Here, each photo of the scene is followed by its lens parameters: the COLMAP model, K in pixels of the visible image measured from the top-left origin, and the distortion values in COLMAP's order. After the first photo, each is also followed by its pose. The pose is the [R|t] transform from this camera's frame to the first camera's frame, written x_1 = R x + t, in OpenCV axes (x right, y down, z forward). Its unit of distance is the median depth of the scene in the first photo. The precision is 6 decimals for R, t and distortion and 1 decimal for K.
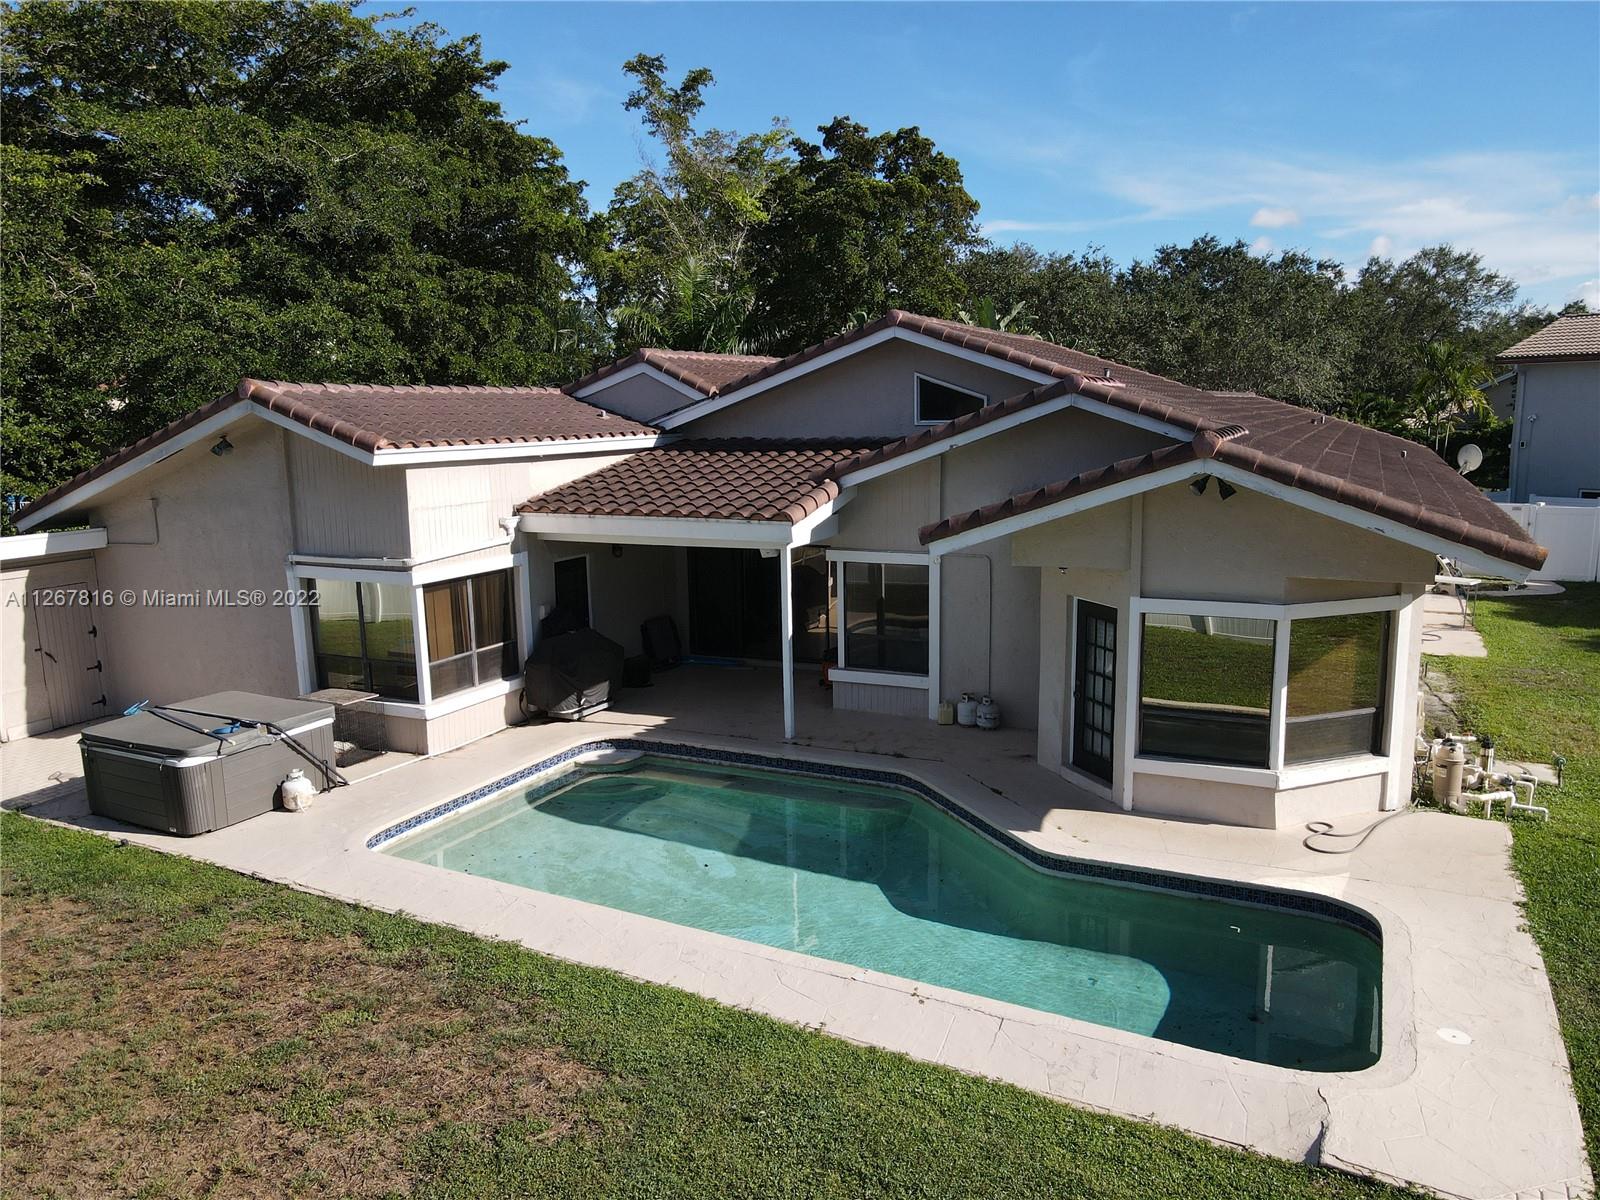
lens RADIAL K [[1178.1, 0, 805.5], [0, 1178.1, 607.8], [0, 0, 1]] dist [0.005941, 0.006988]
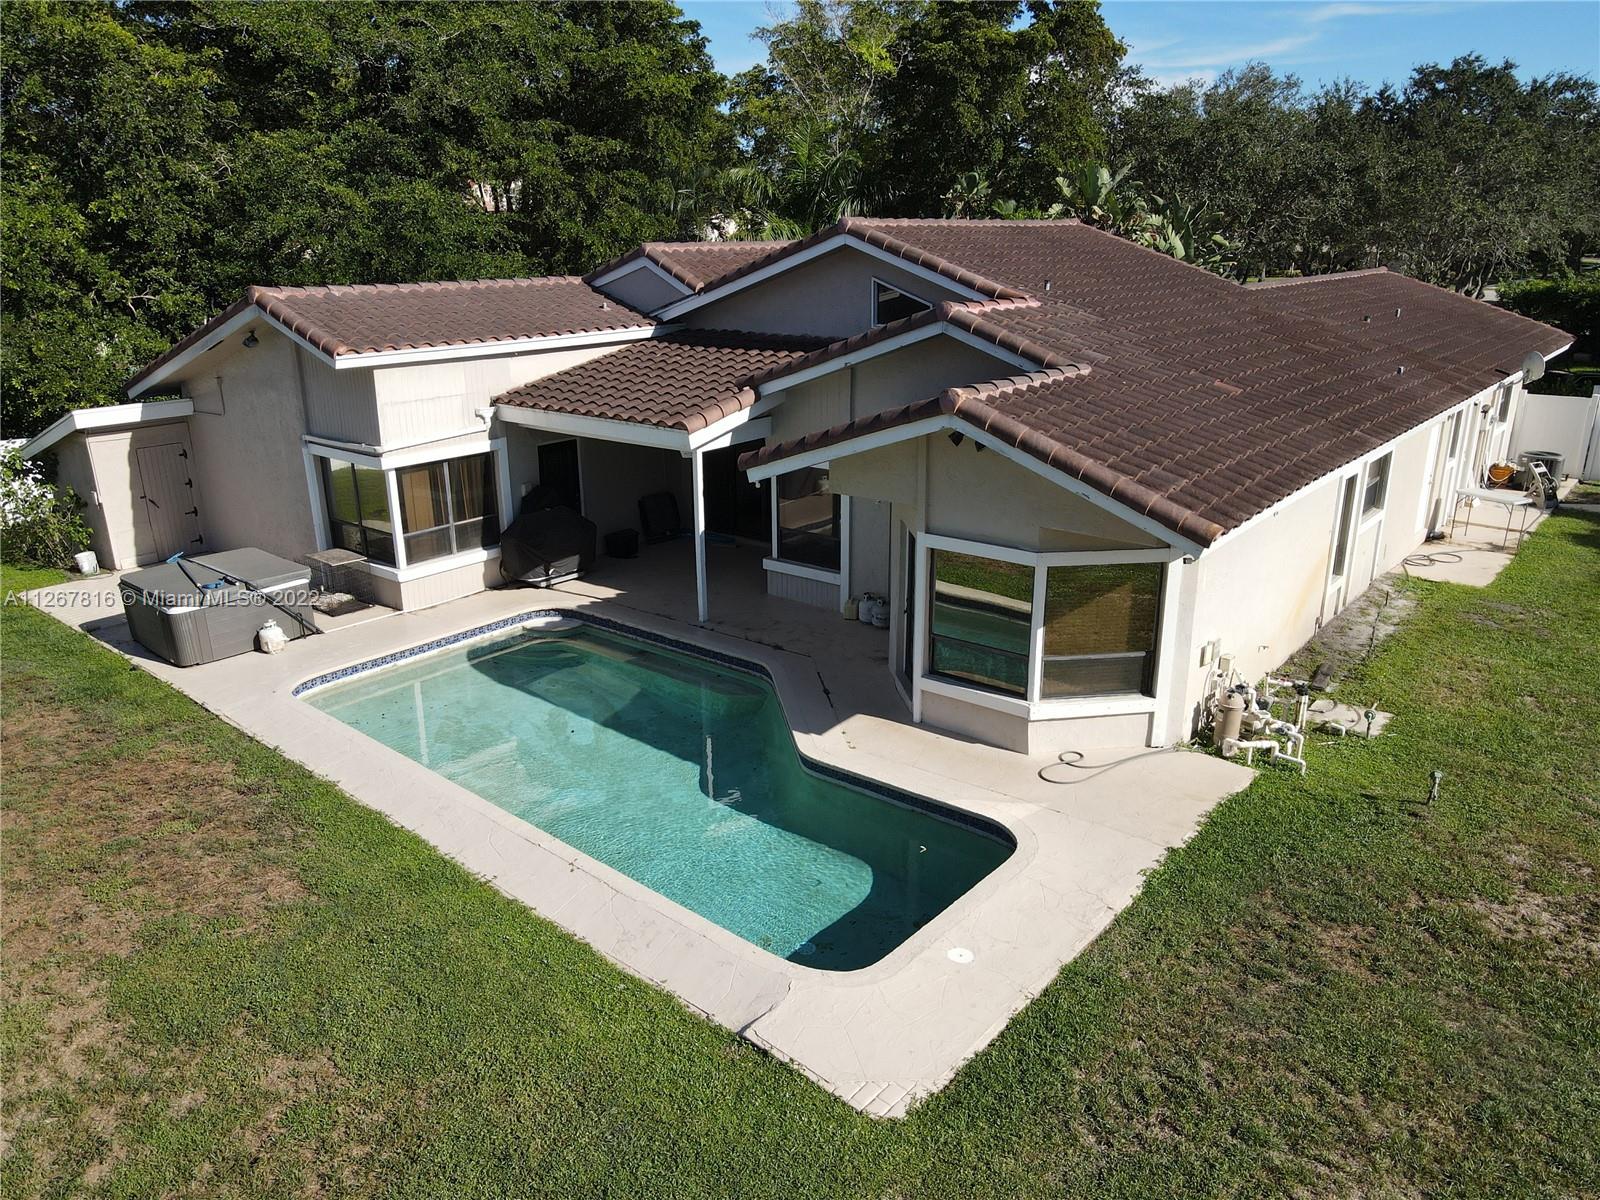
lens RADIAL K [[1178.1, 0, 806.3], [0, 1178.1, 611.6], [0, 0, 1]] dist [0.005941, 0.006988]
pose [[0.973513, 0.082019, -0.213415, 0.339702], [-0.049136, 0.986682, 0.155061, -0.081692], [0.223291, -0.140468, 0.964578, -0.062060]]
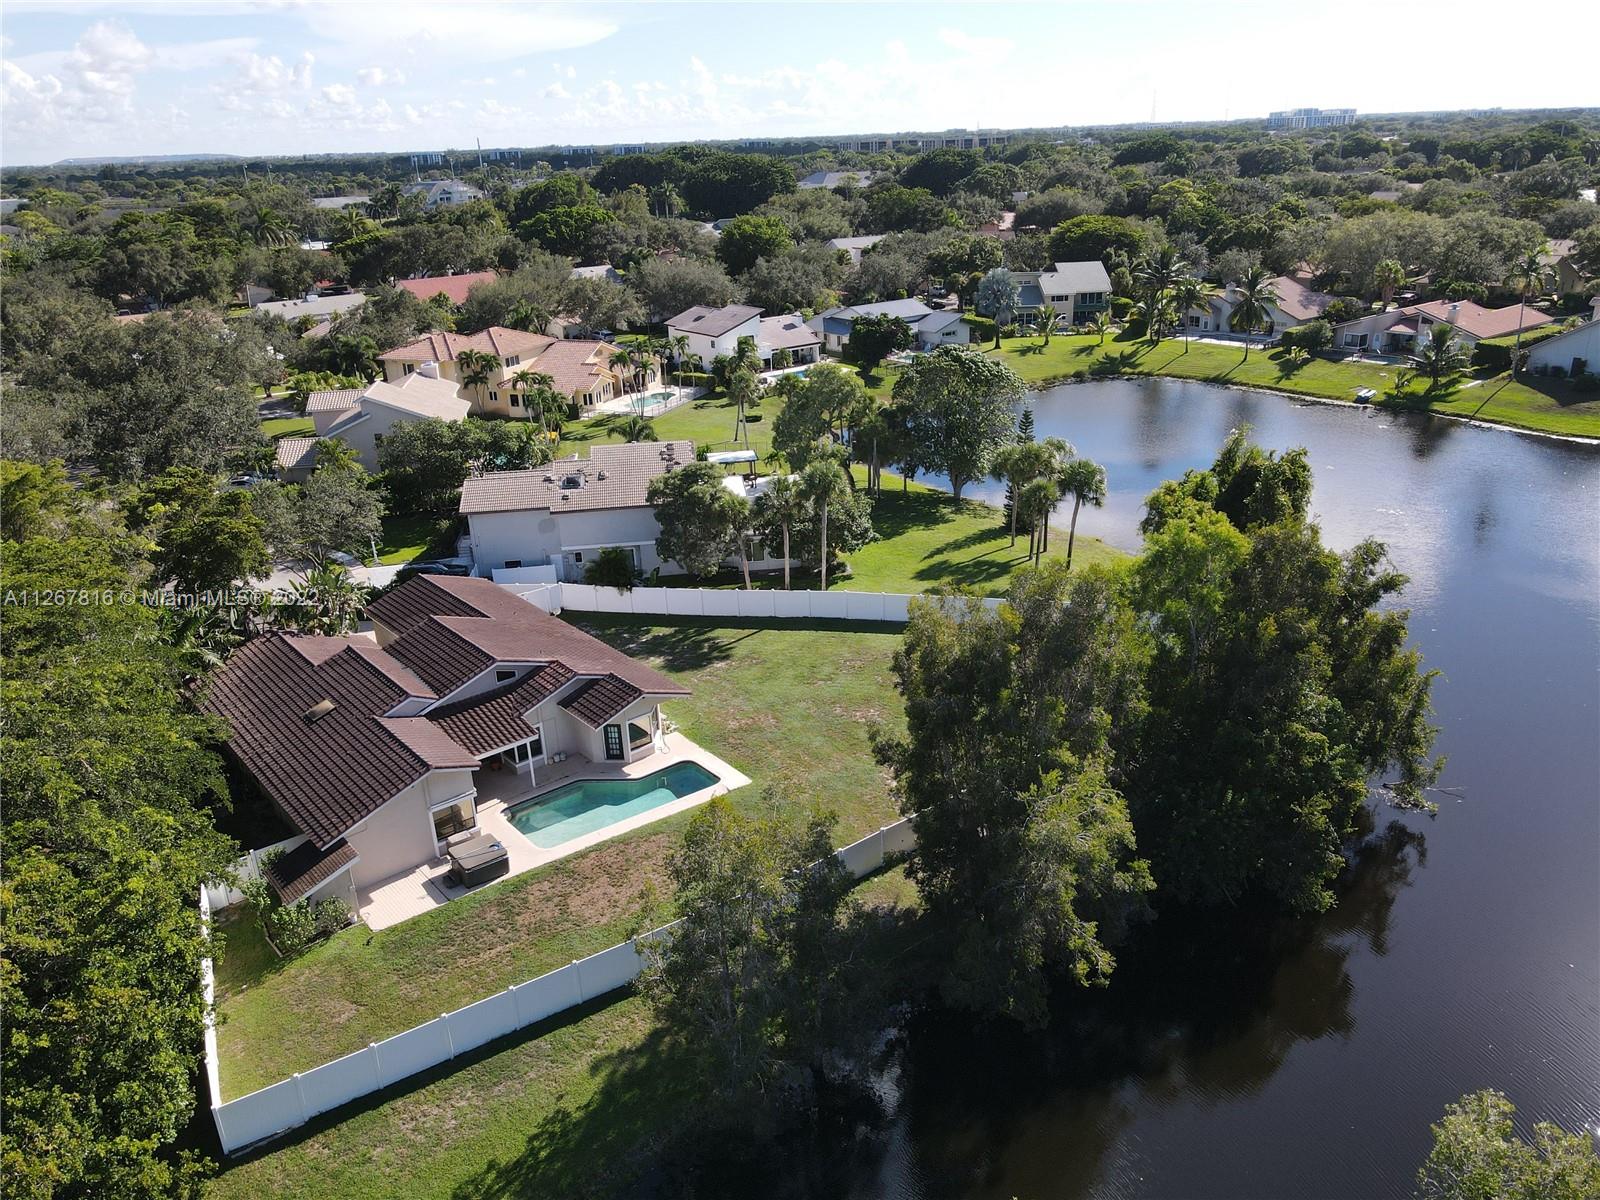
lens RADIAL K [[1178.1, 0, 799.6], [0, 1178.1, 625.4], [0, 0, 1]] dist [0.005941, 0.006988]
pose [[0.421257, -0.348684, 0.837235, -2.674548], [0.181414, 0.936880, 0.298905, -1.363075], [-0.888612, 0.025971, 0.457924, -1.473538]]
